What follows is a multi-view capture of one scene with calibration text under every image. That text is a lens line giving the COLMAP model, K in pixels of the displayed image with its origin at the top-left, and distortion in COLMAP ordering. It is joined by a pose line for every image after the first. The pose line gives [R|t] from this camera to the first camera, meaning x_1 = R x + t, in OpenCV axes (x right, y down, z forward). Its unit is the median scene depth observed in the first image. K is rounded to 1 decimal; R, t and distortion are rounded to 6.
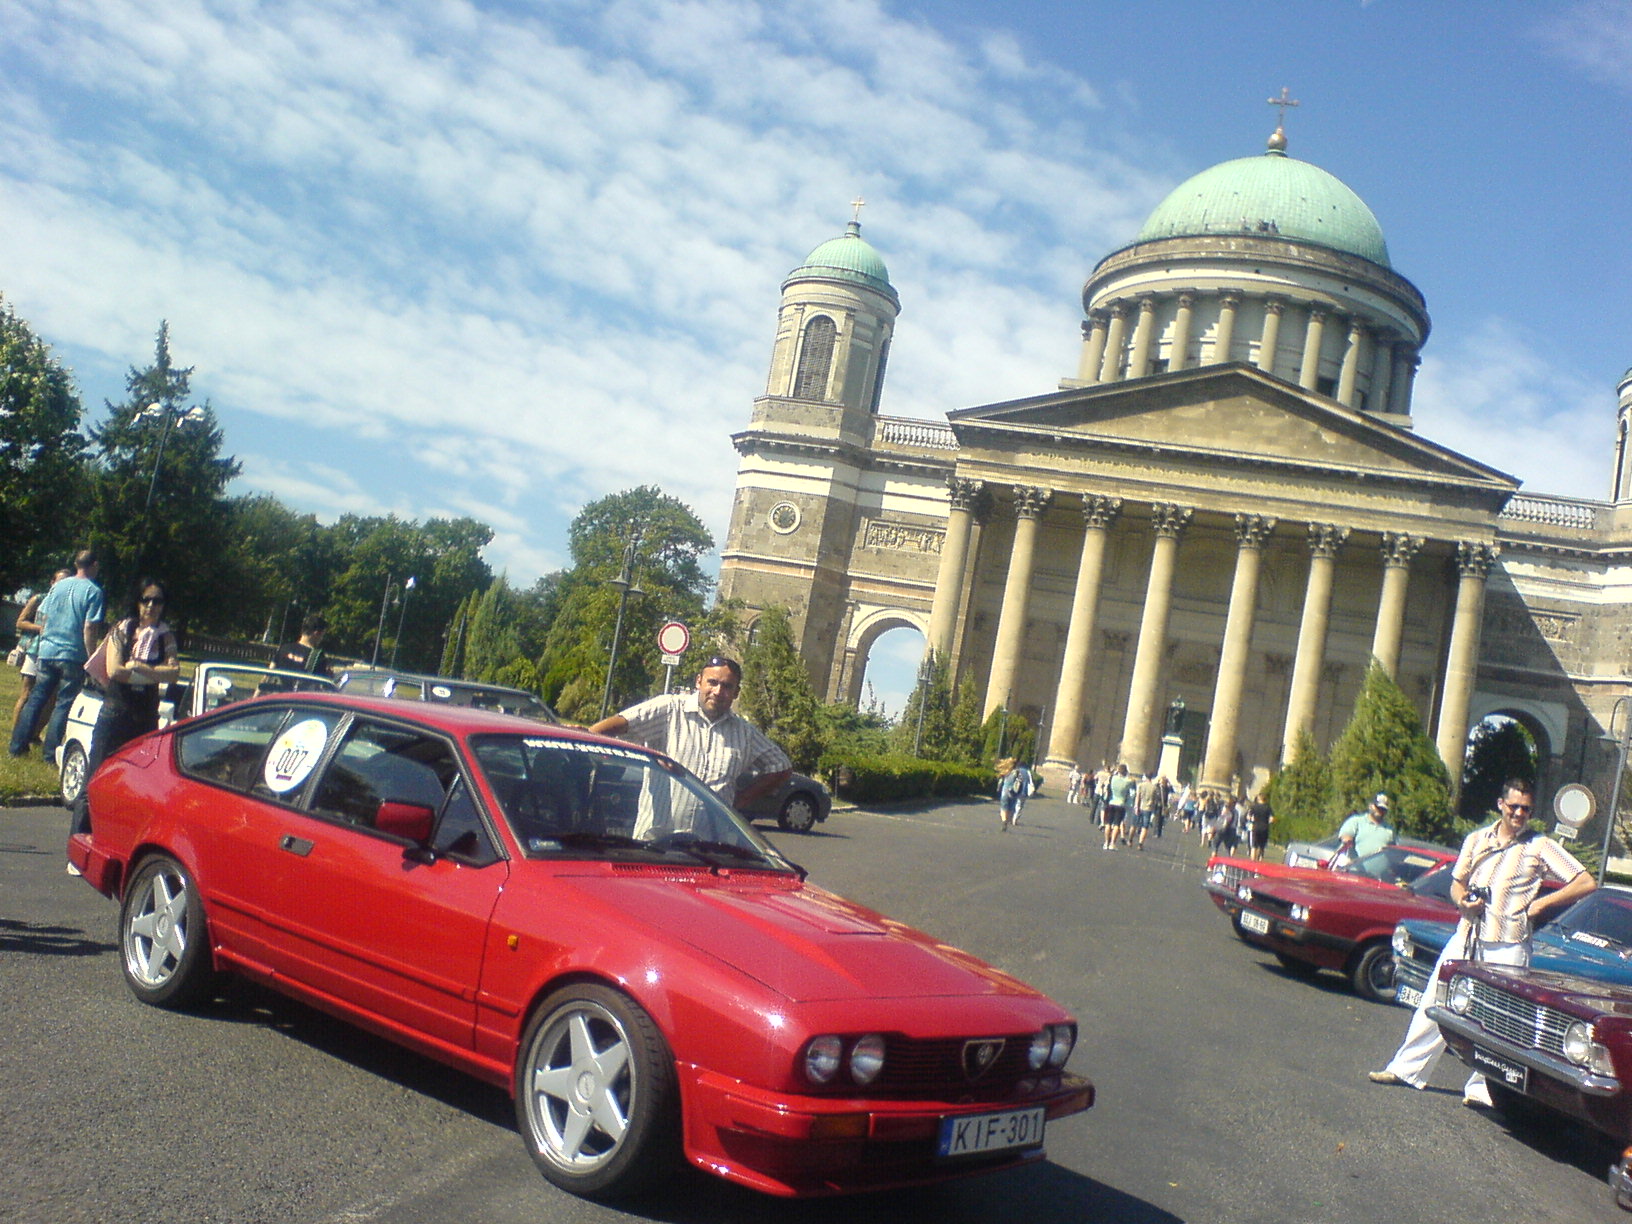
lens RADIAL K [[1708.3, 0, 813.1], [0, 1708.3, 635.2], [0, 0, 1]] dist [-0.053130, 0.000000]
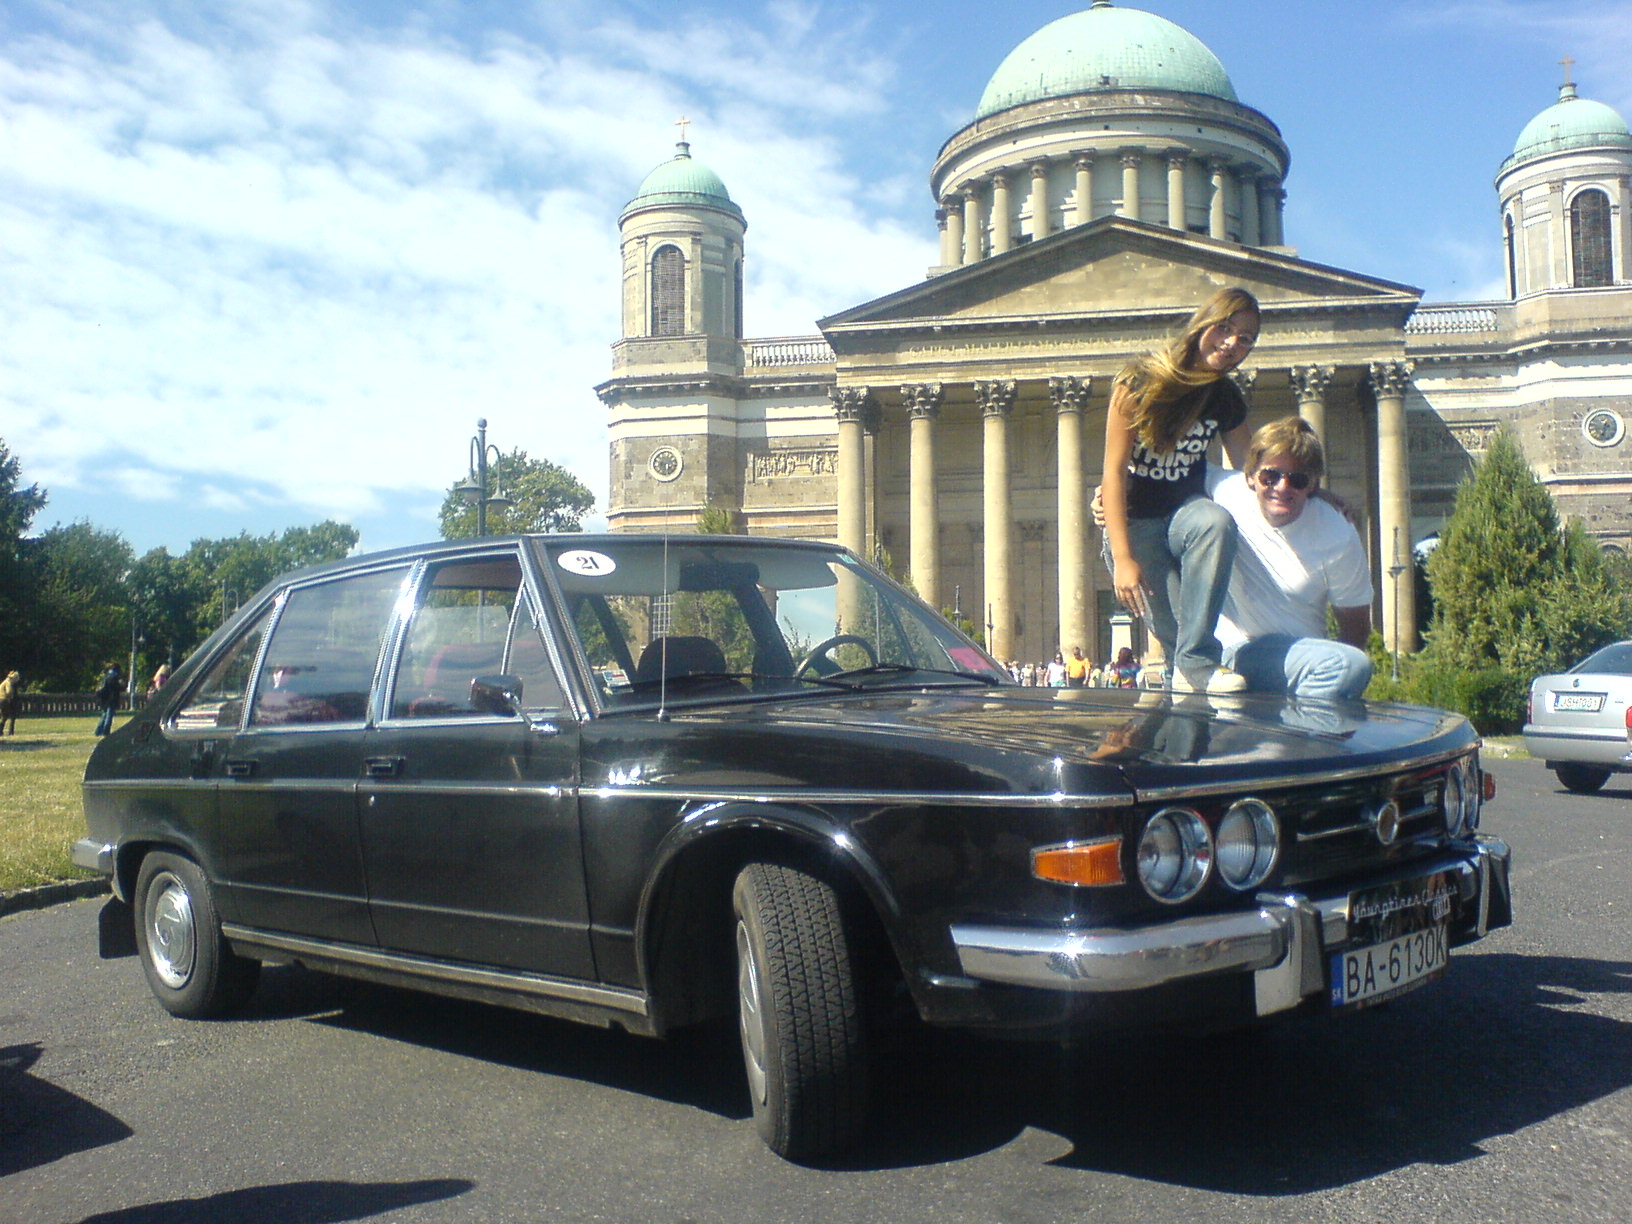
lens RADIAL K [[1708.3, 0, 819.9], [0, 1708.3, 636.2], [0, 0, 1]] dist [-0.053130, 0.000000]
pose [[0.982442, -0.177453, 0.057611, -0.004551], [0.175493, 0.983766, 0.037503, 0.004897], [-0.063331, -0.026734, 0.997634, 0.055954]]
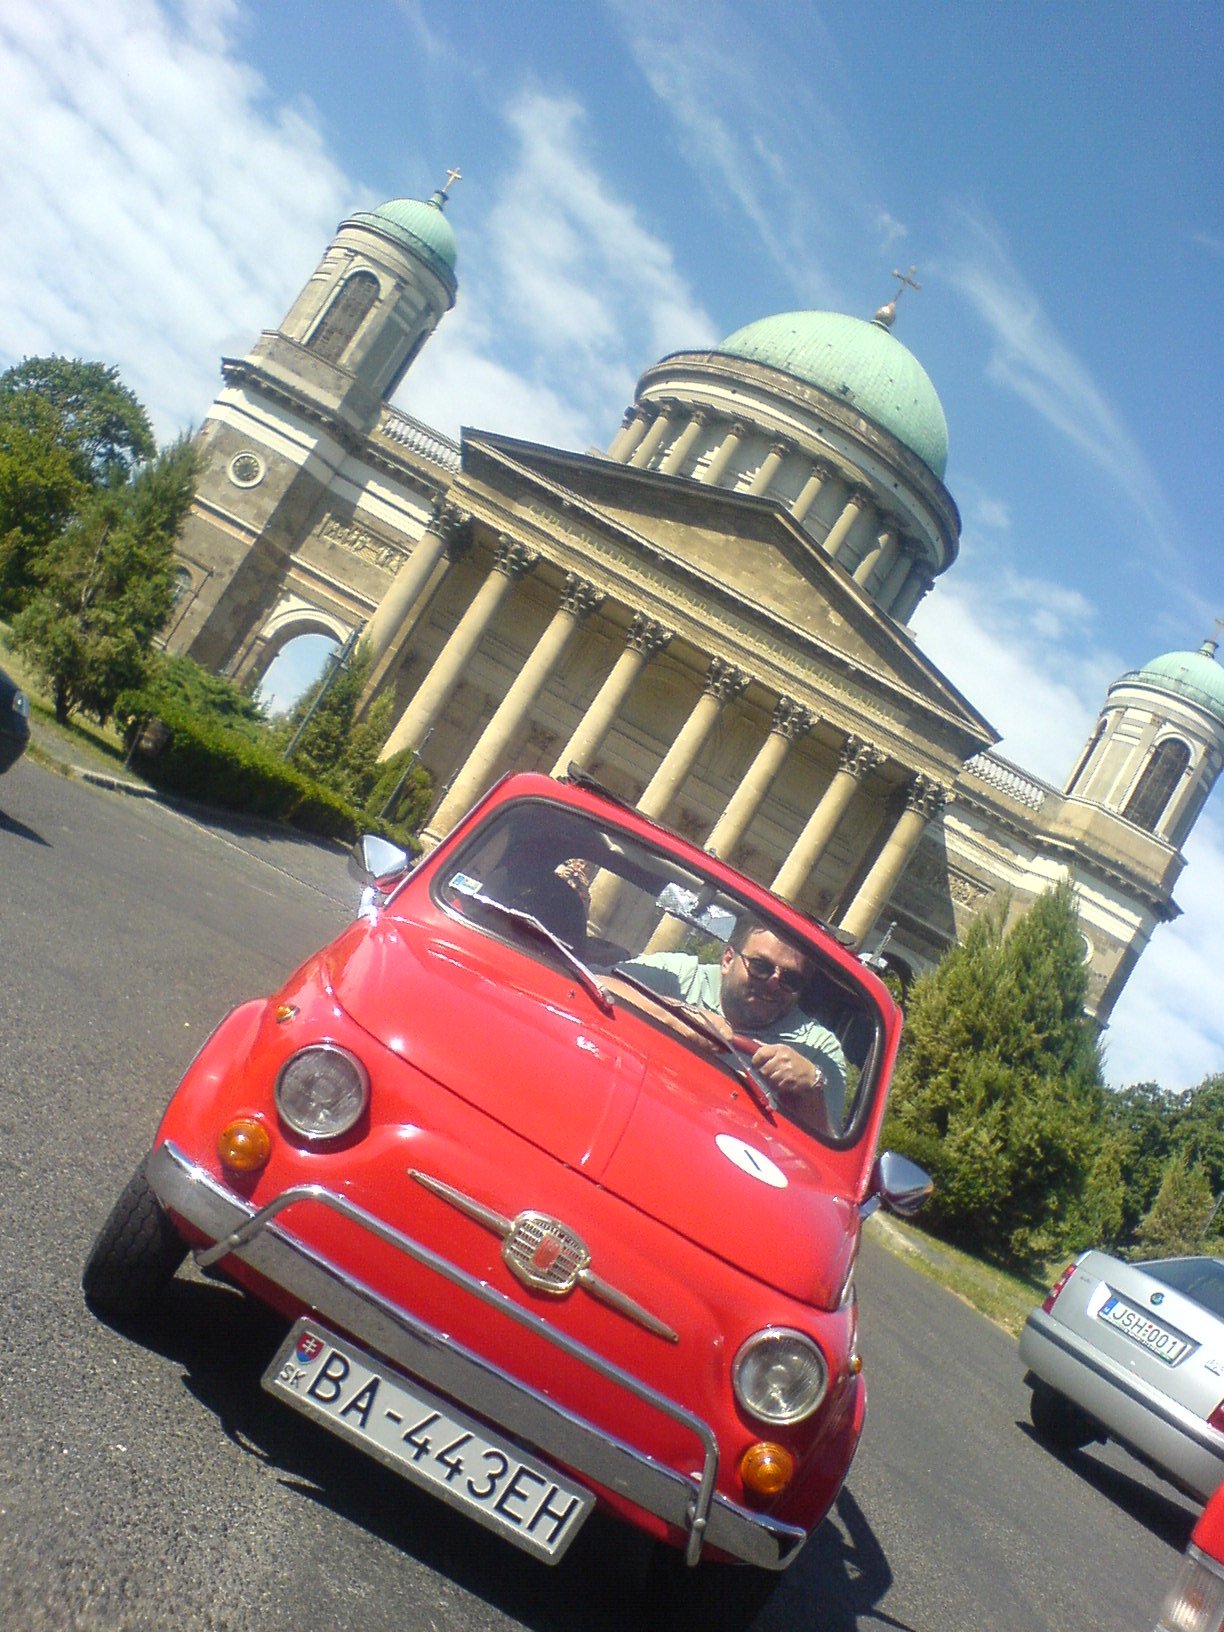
lens RADIAL K [[1708.3, 0, 600.3], [0, 1708.3, 821.9], [0, 0, 1]] dist [-0.053130, 0.000000]
pose [[0.904892, 0.354966, 0.234881, 0.008006], [-0.370894, 0.928312, 0.025969, 0.009633], [-0.208825, -0.110615, 0.971677, 0.102244]]
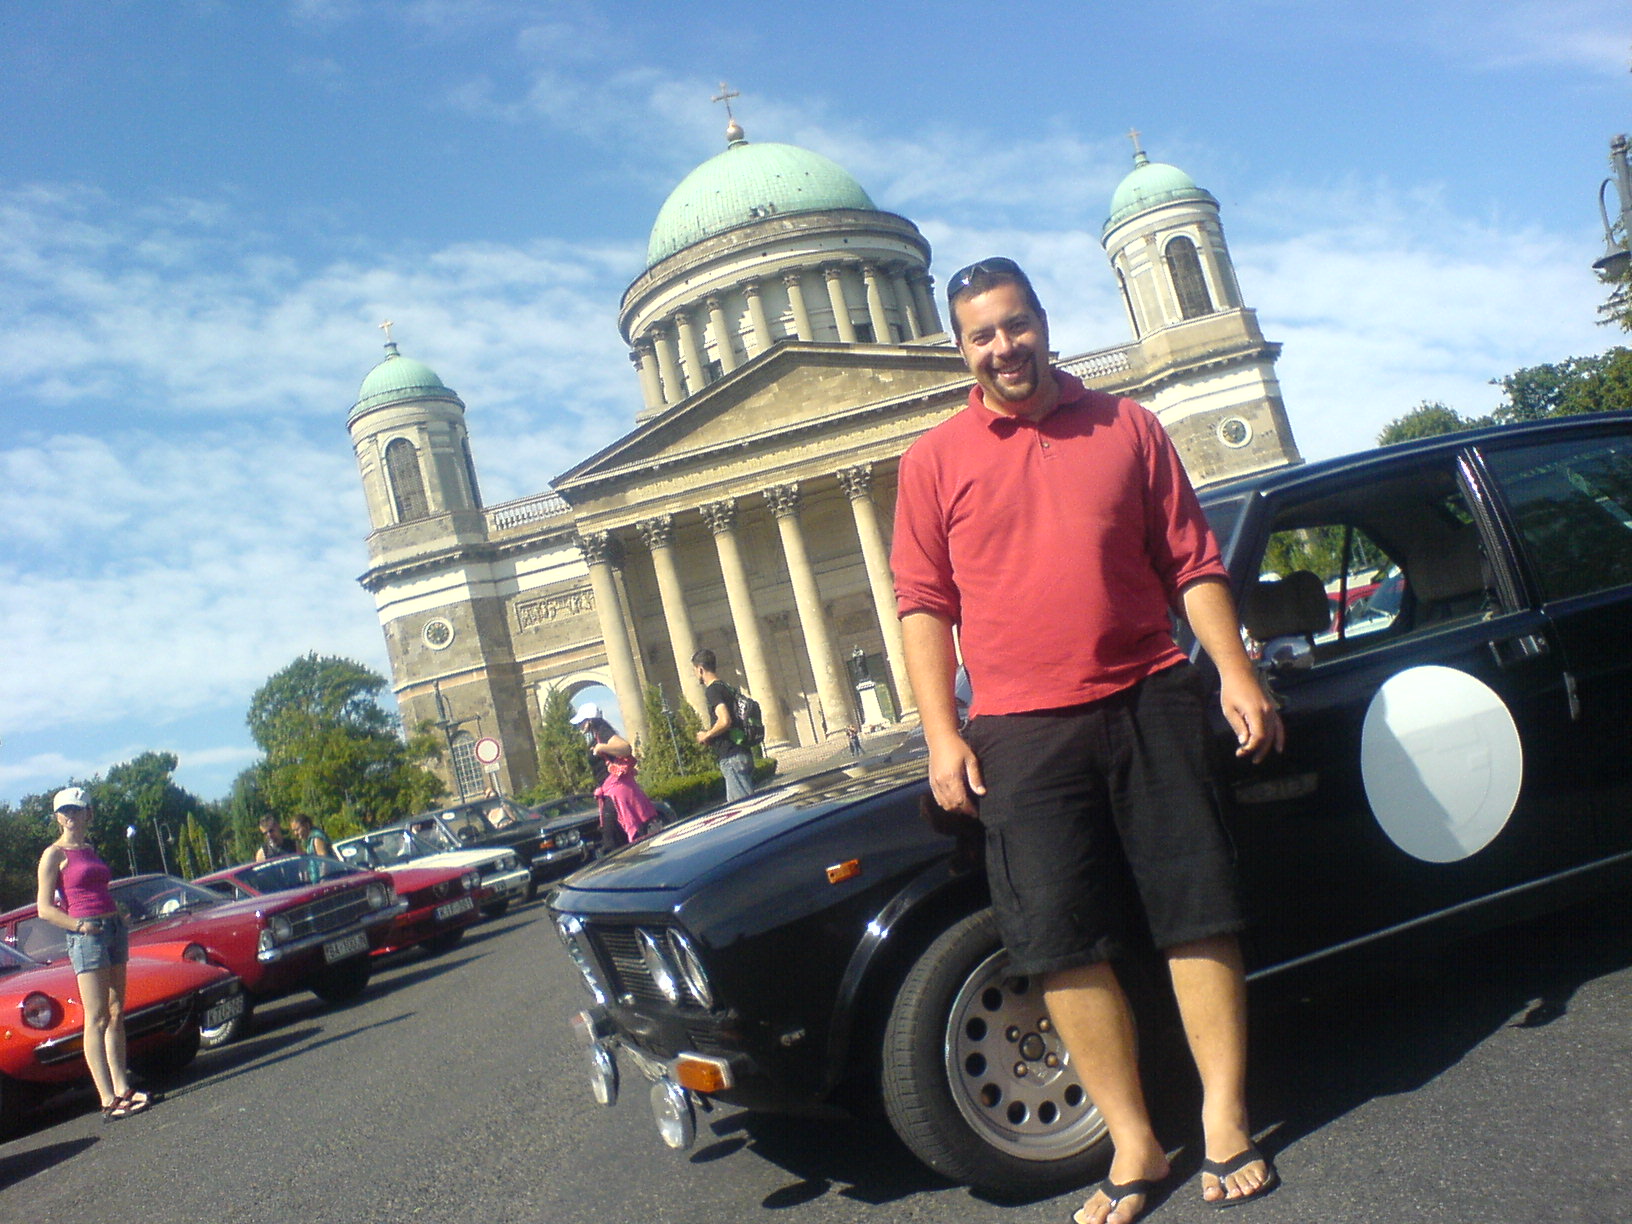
lens RADIAL K [[1708.3, 0, 806.3], [0, 1708.3, 614.9], [0, 0, 1]] dist [-0.053130, 0.000000]
pose [[0.904670, -0.376324, 0.199882, -0.018231], [0.382722, 0.923836, 0.007131, -0.002042], [-0.187341, 0.070048, 0.979794, -0.050683]]
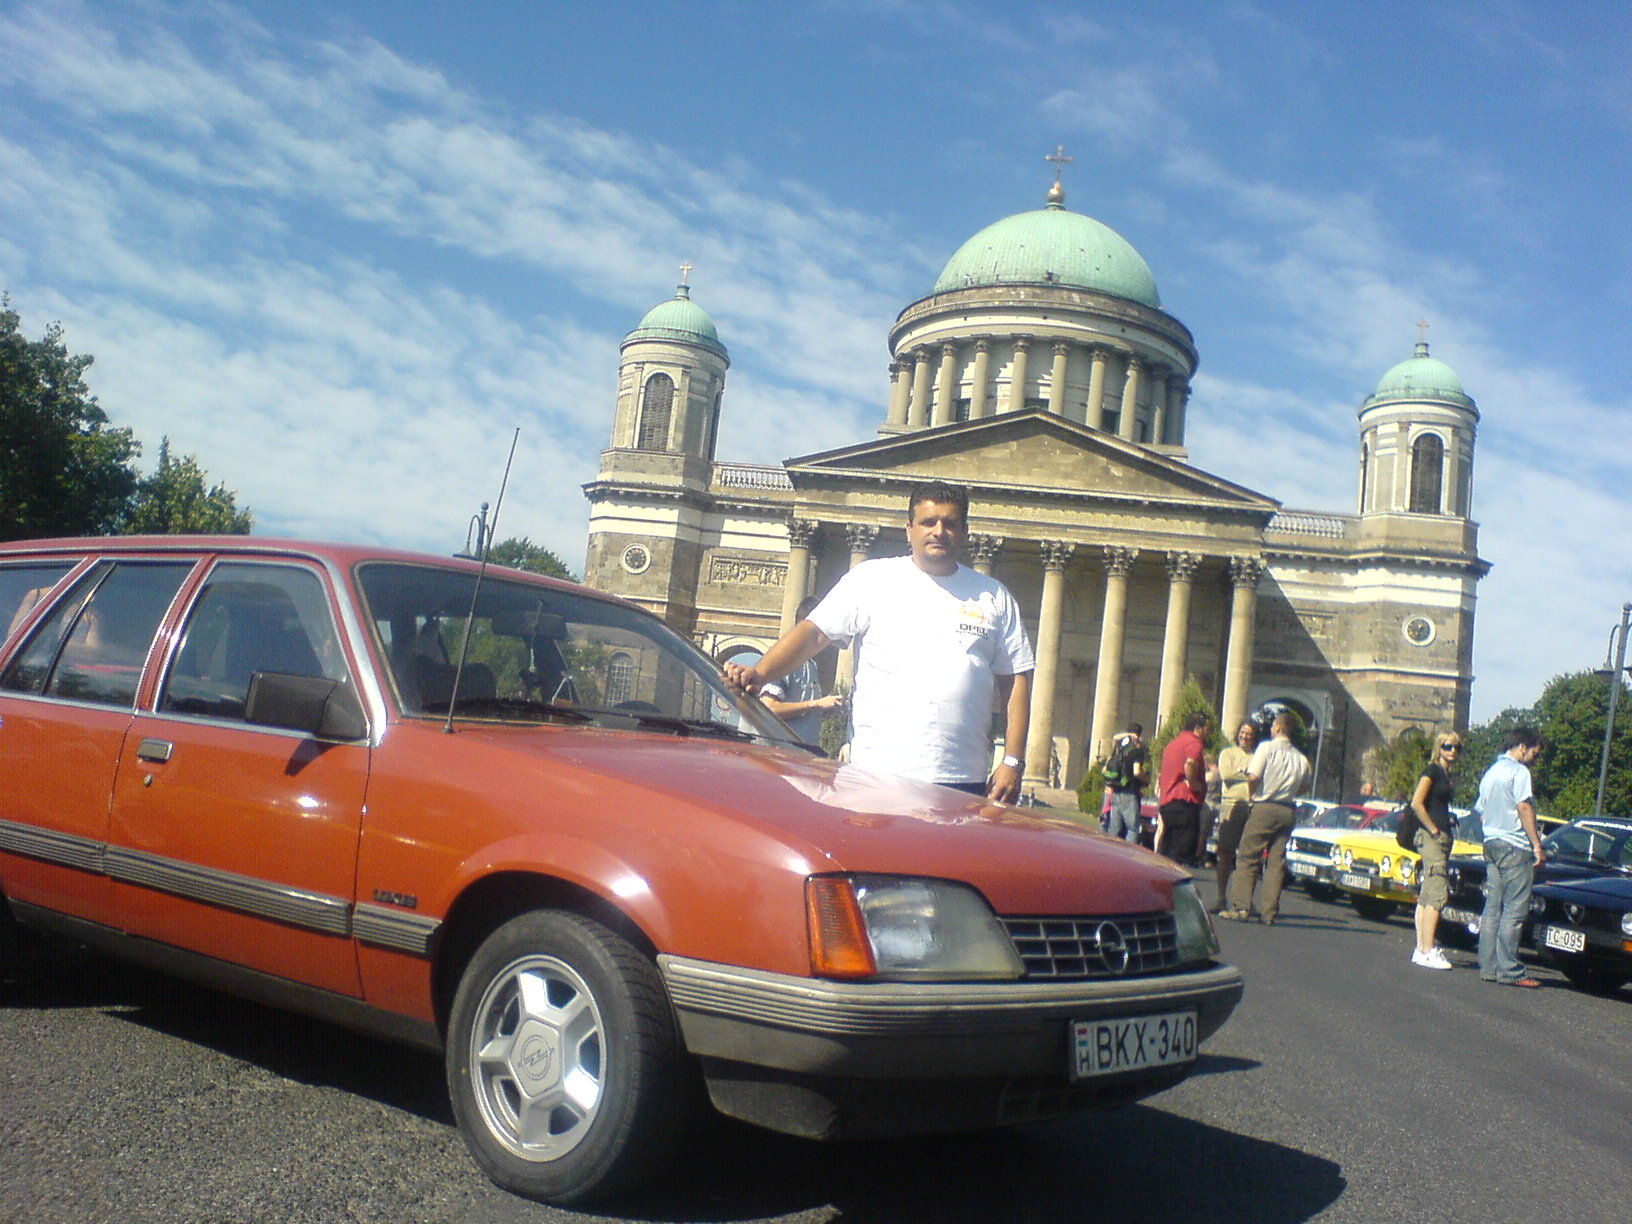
lens RADIAL K [[1708.3, 0, 811.7], [0, 1708.3, 635.5], [0, 0, 1]] dist [-0.053130, 0.000000]
pose [[0.991965, -0.050315, 0.116076, -0.037651], [0.051312, 0.998667, -0.005620, -0.008284], [-0.115639, 0.011531, 0.993224, -0.111490]]
